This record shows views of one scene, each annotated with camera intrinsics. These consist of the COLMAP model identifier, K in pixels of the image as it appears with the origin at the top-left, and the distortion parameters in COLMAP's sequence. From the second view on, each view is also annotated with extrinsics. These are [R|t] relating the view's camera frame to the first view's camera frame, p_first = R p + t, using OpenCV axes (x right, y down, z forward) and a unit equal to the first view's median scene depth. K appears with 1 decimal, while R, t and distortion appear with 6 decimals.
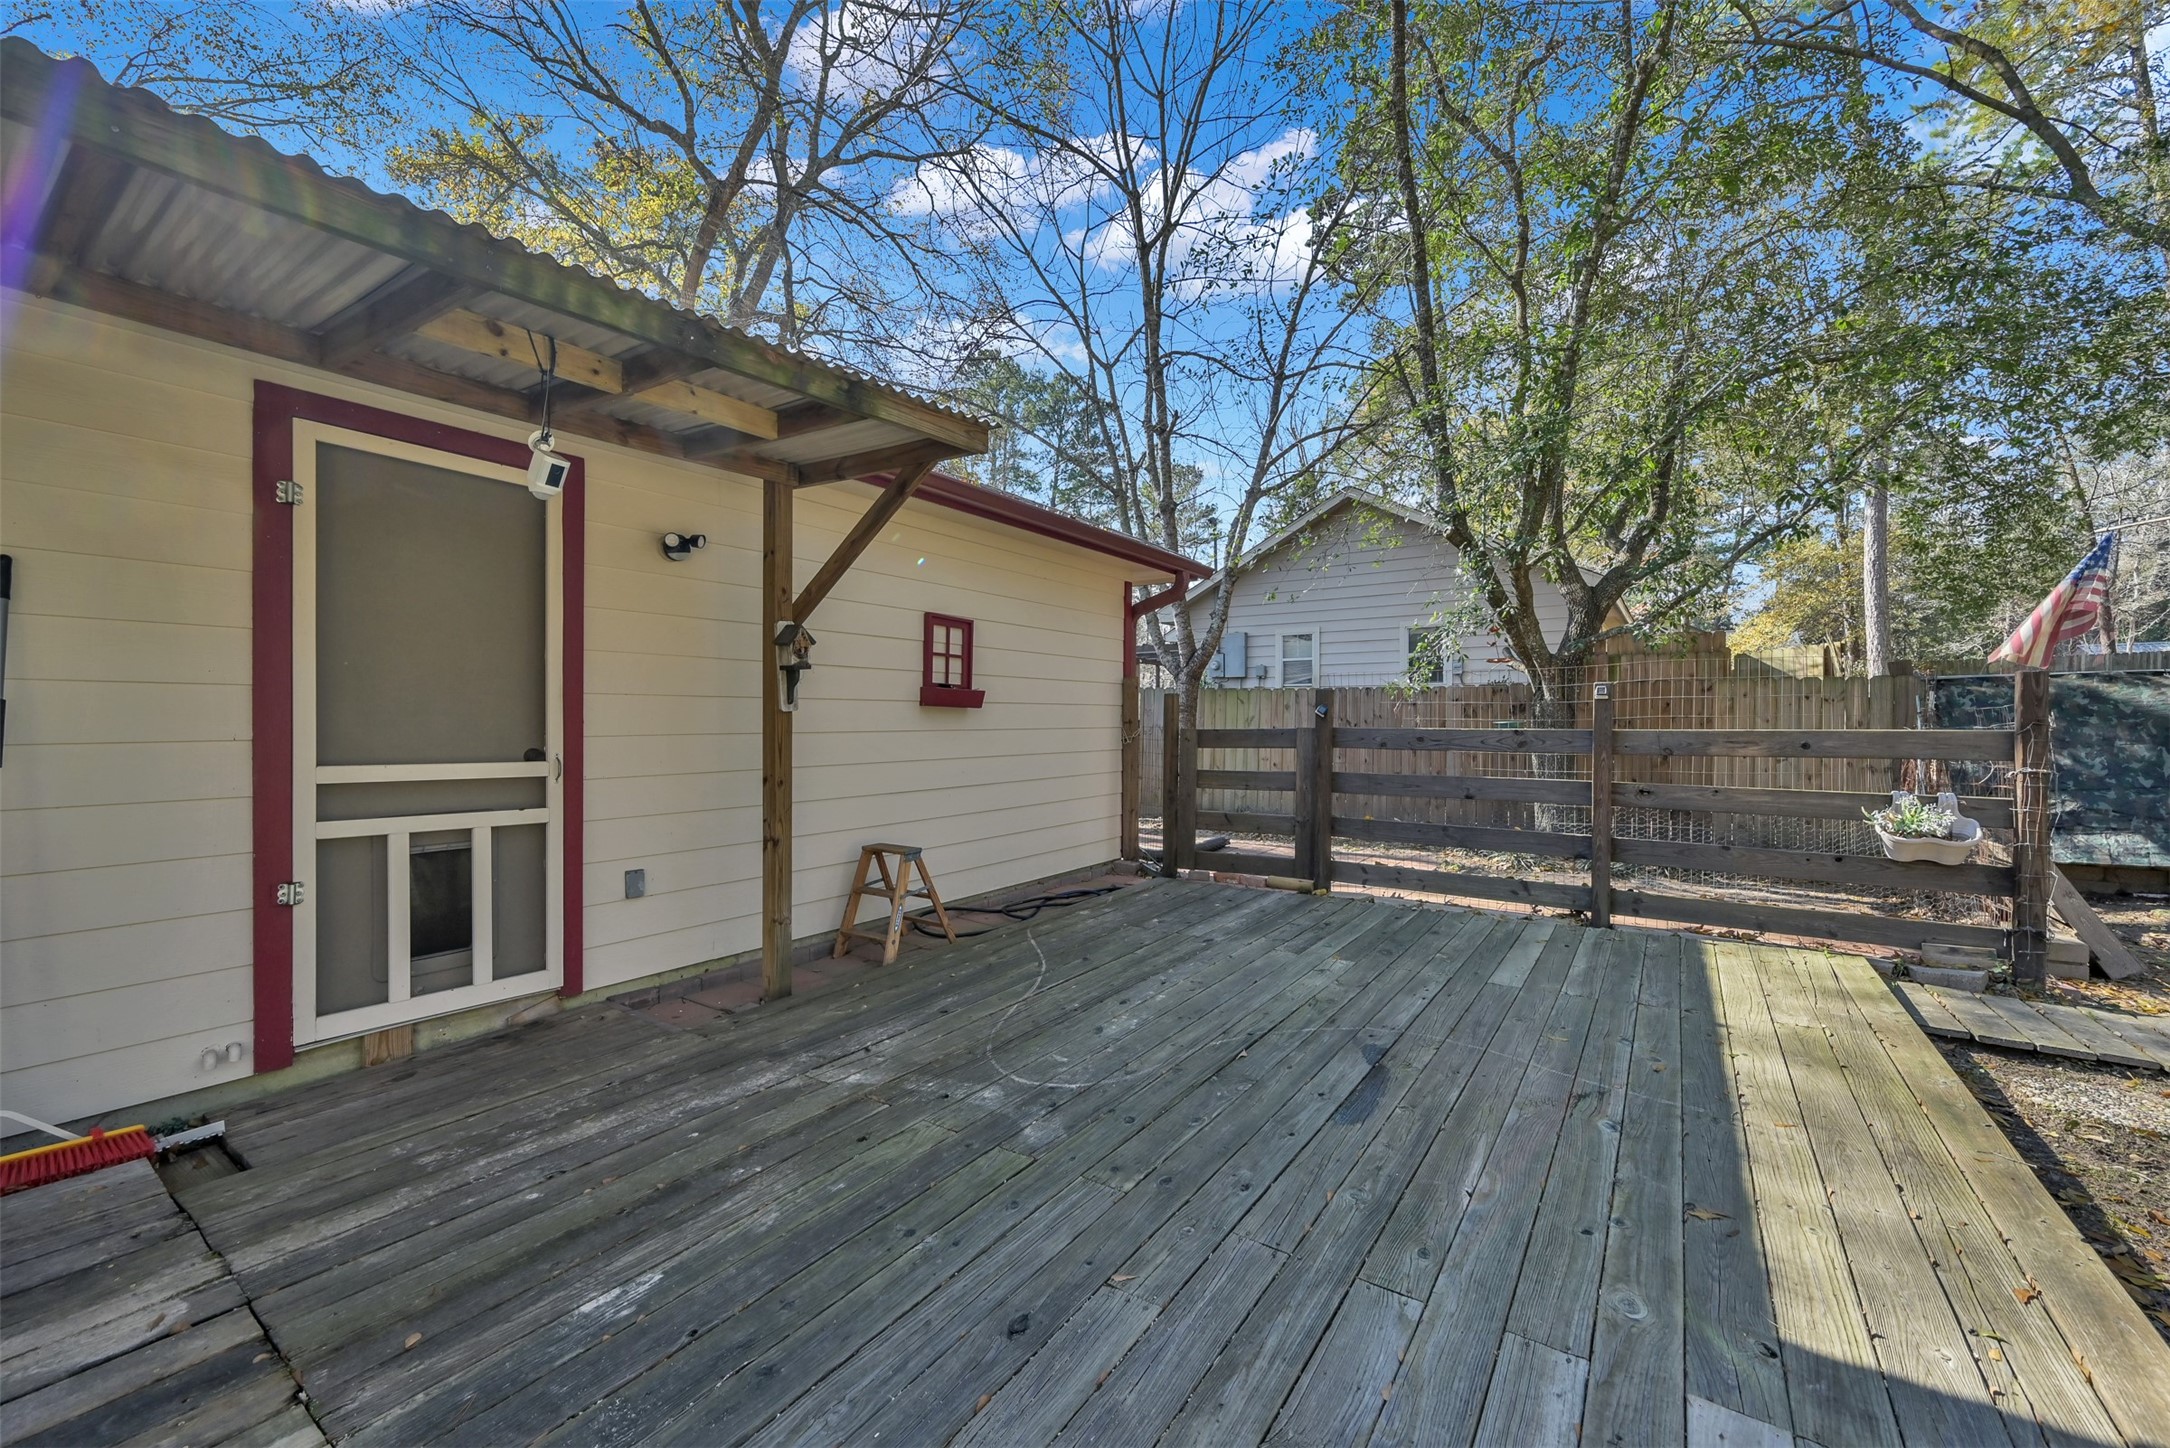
lens RADIAL K [[855.1, 0, 1081.1], [0, 855.1, 721.2], [0, 0, 1]] dist [-0.001468, 0.000176]
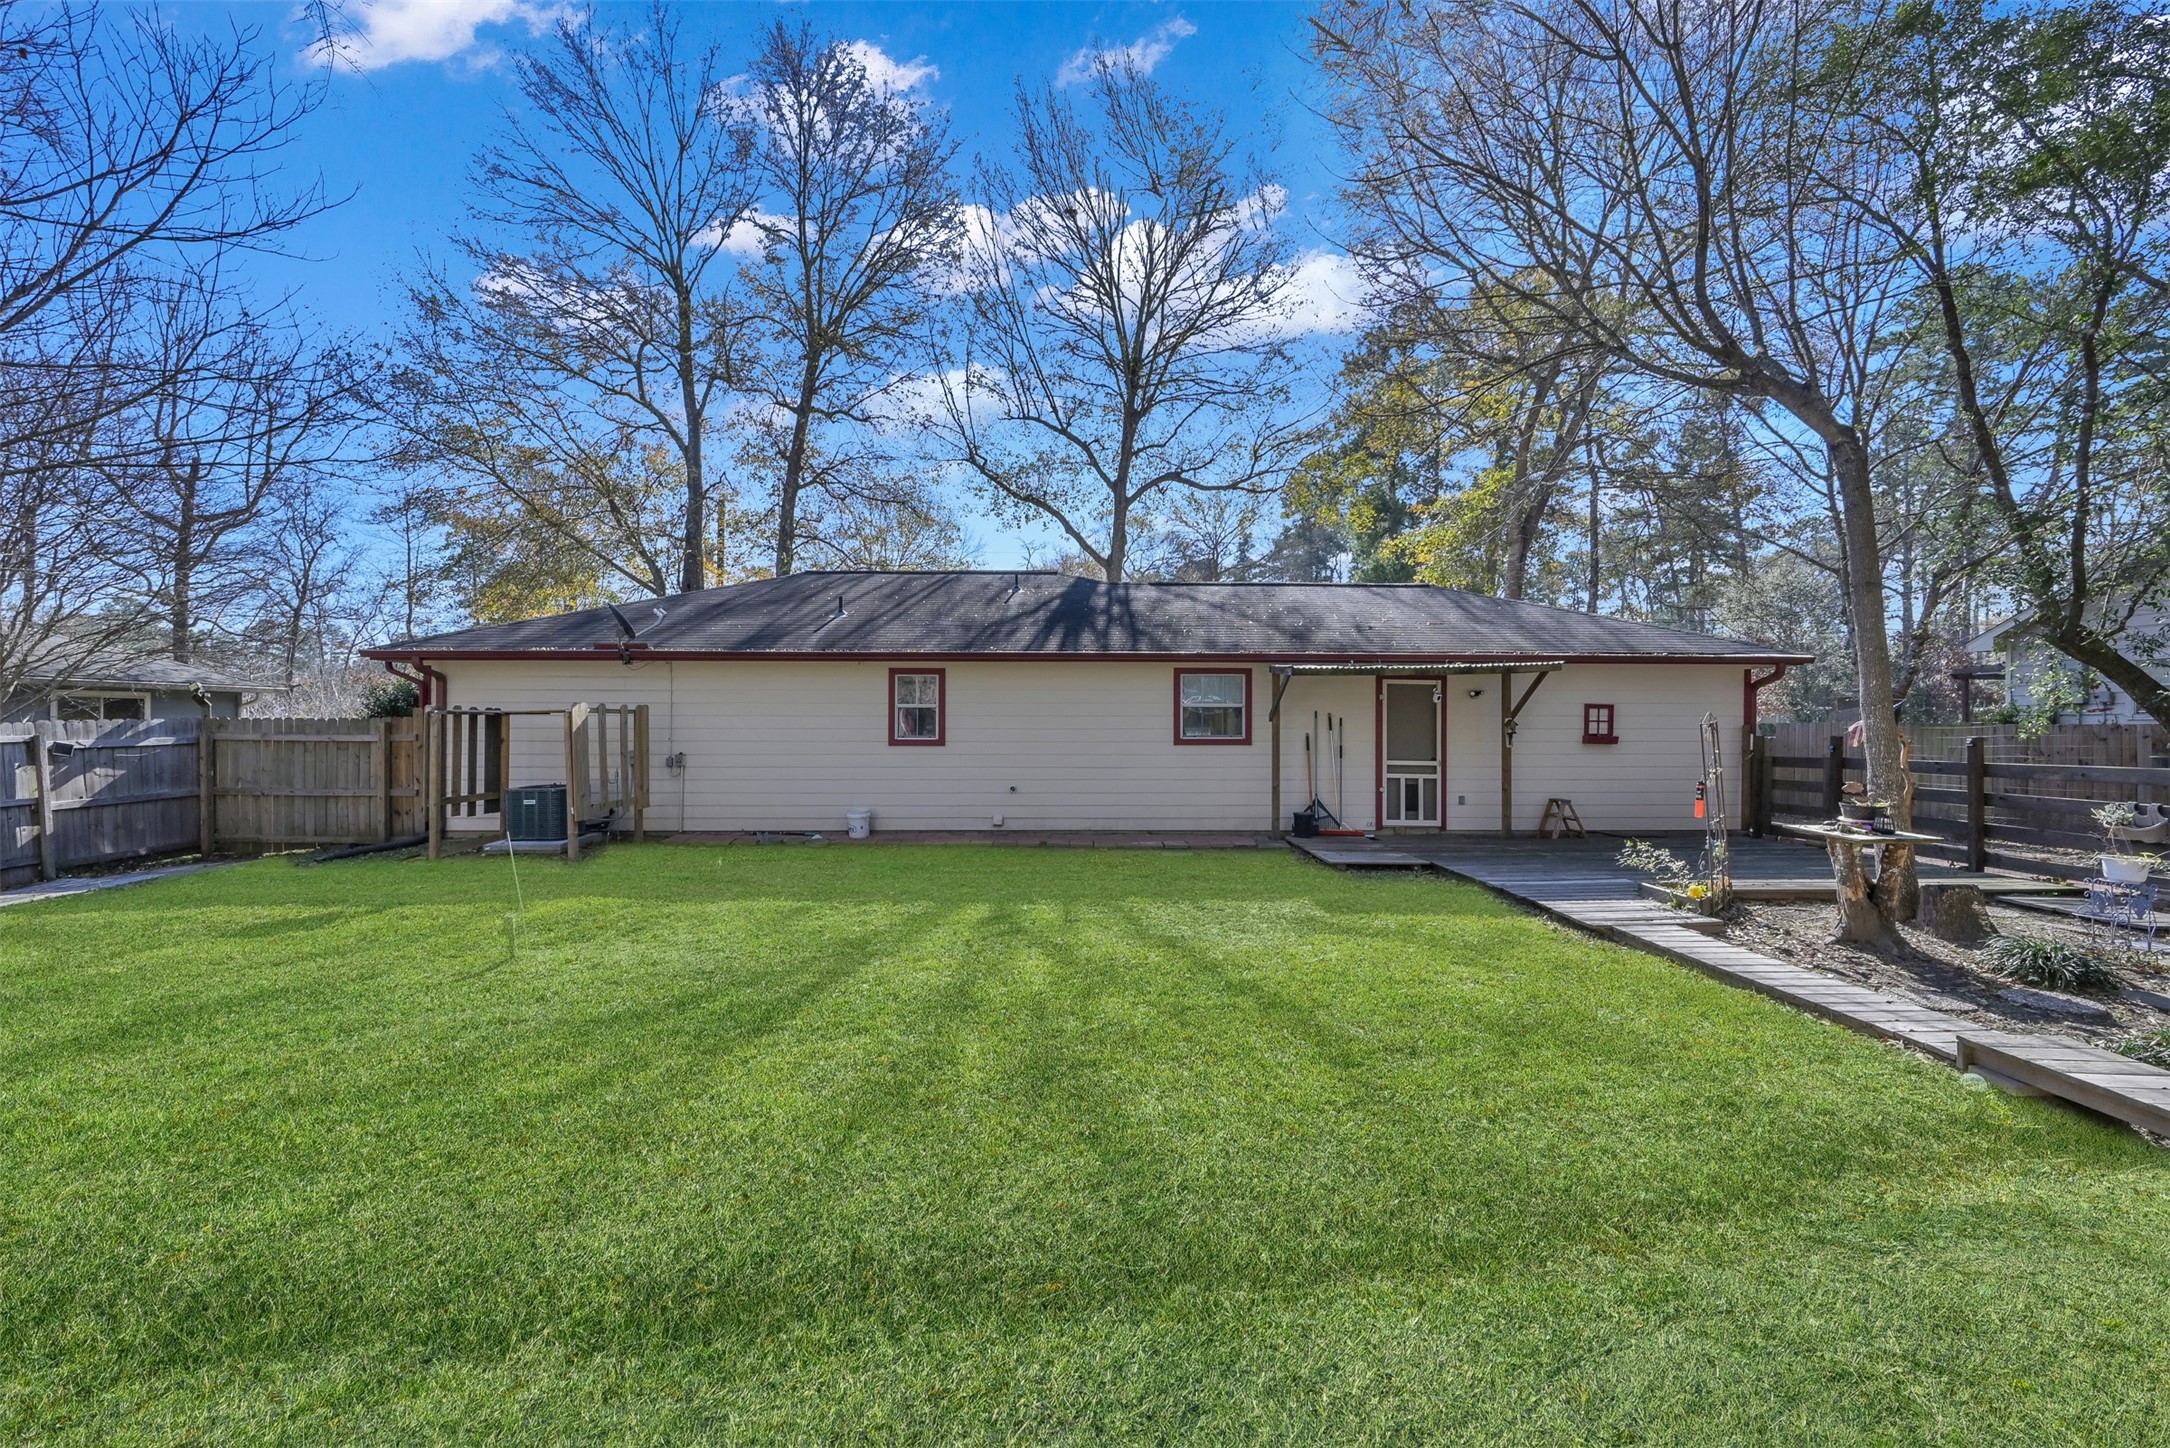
lens RADIAL K [[855.1, 0, 1081.1], [0, 855.1, 721.2], [0, 0, 1]] dist [-0.001468, 0.000176]
pose [[0.582088, -0.006959, -0.813096, 0.993929], [-0.002893, 0.999939, -0.010629, -0.054746], [0.813120, 0.008539, 0.582033, -1.606923]]
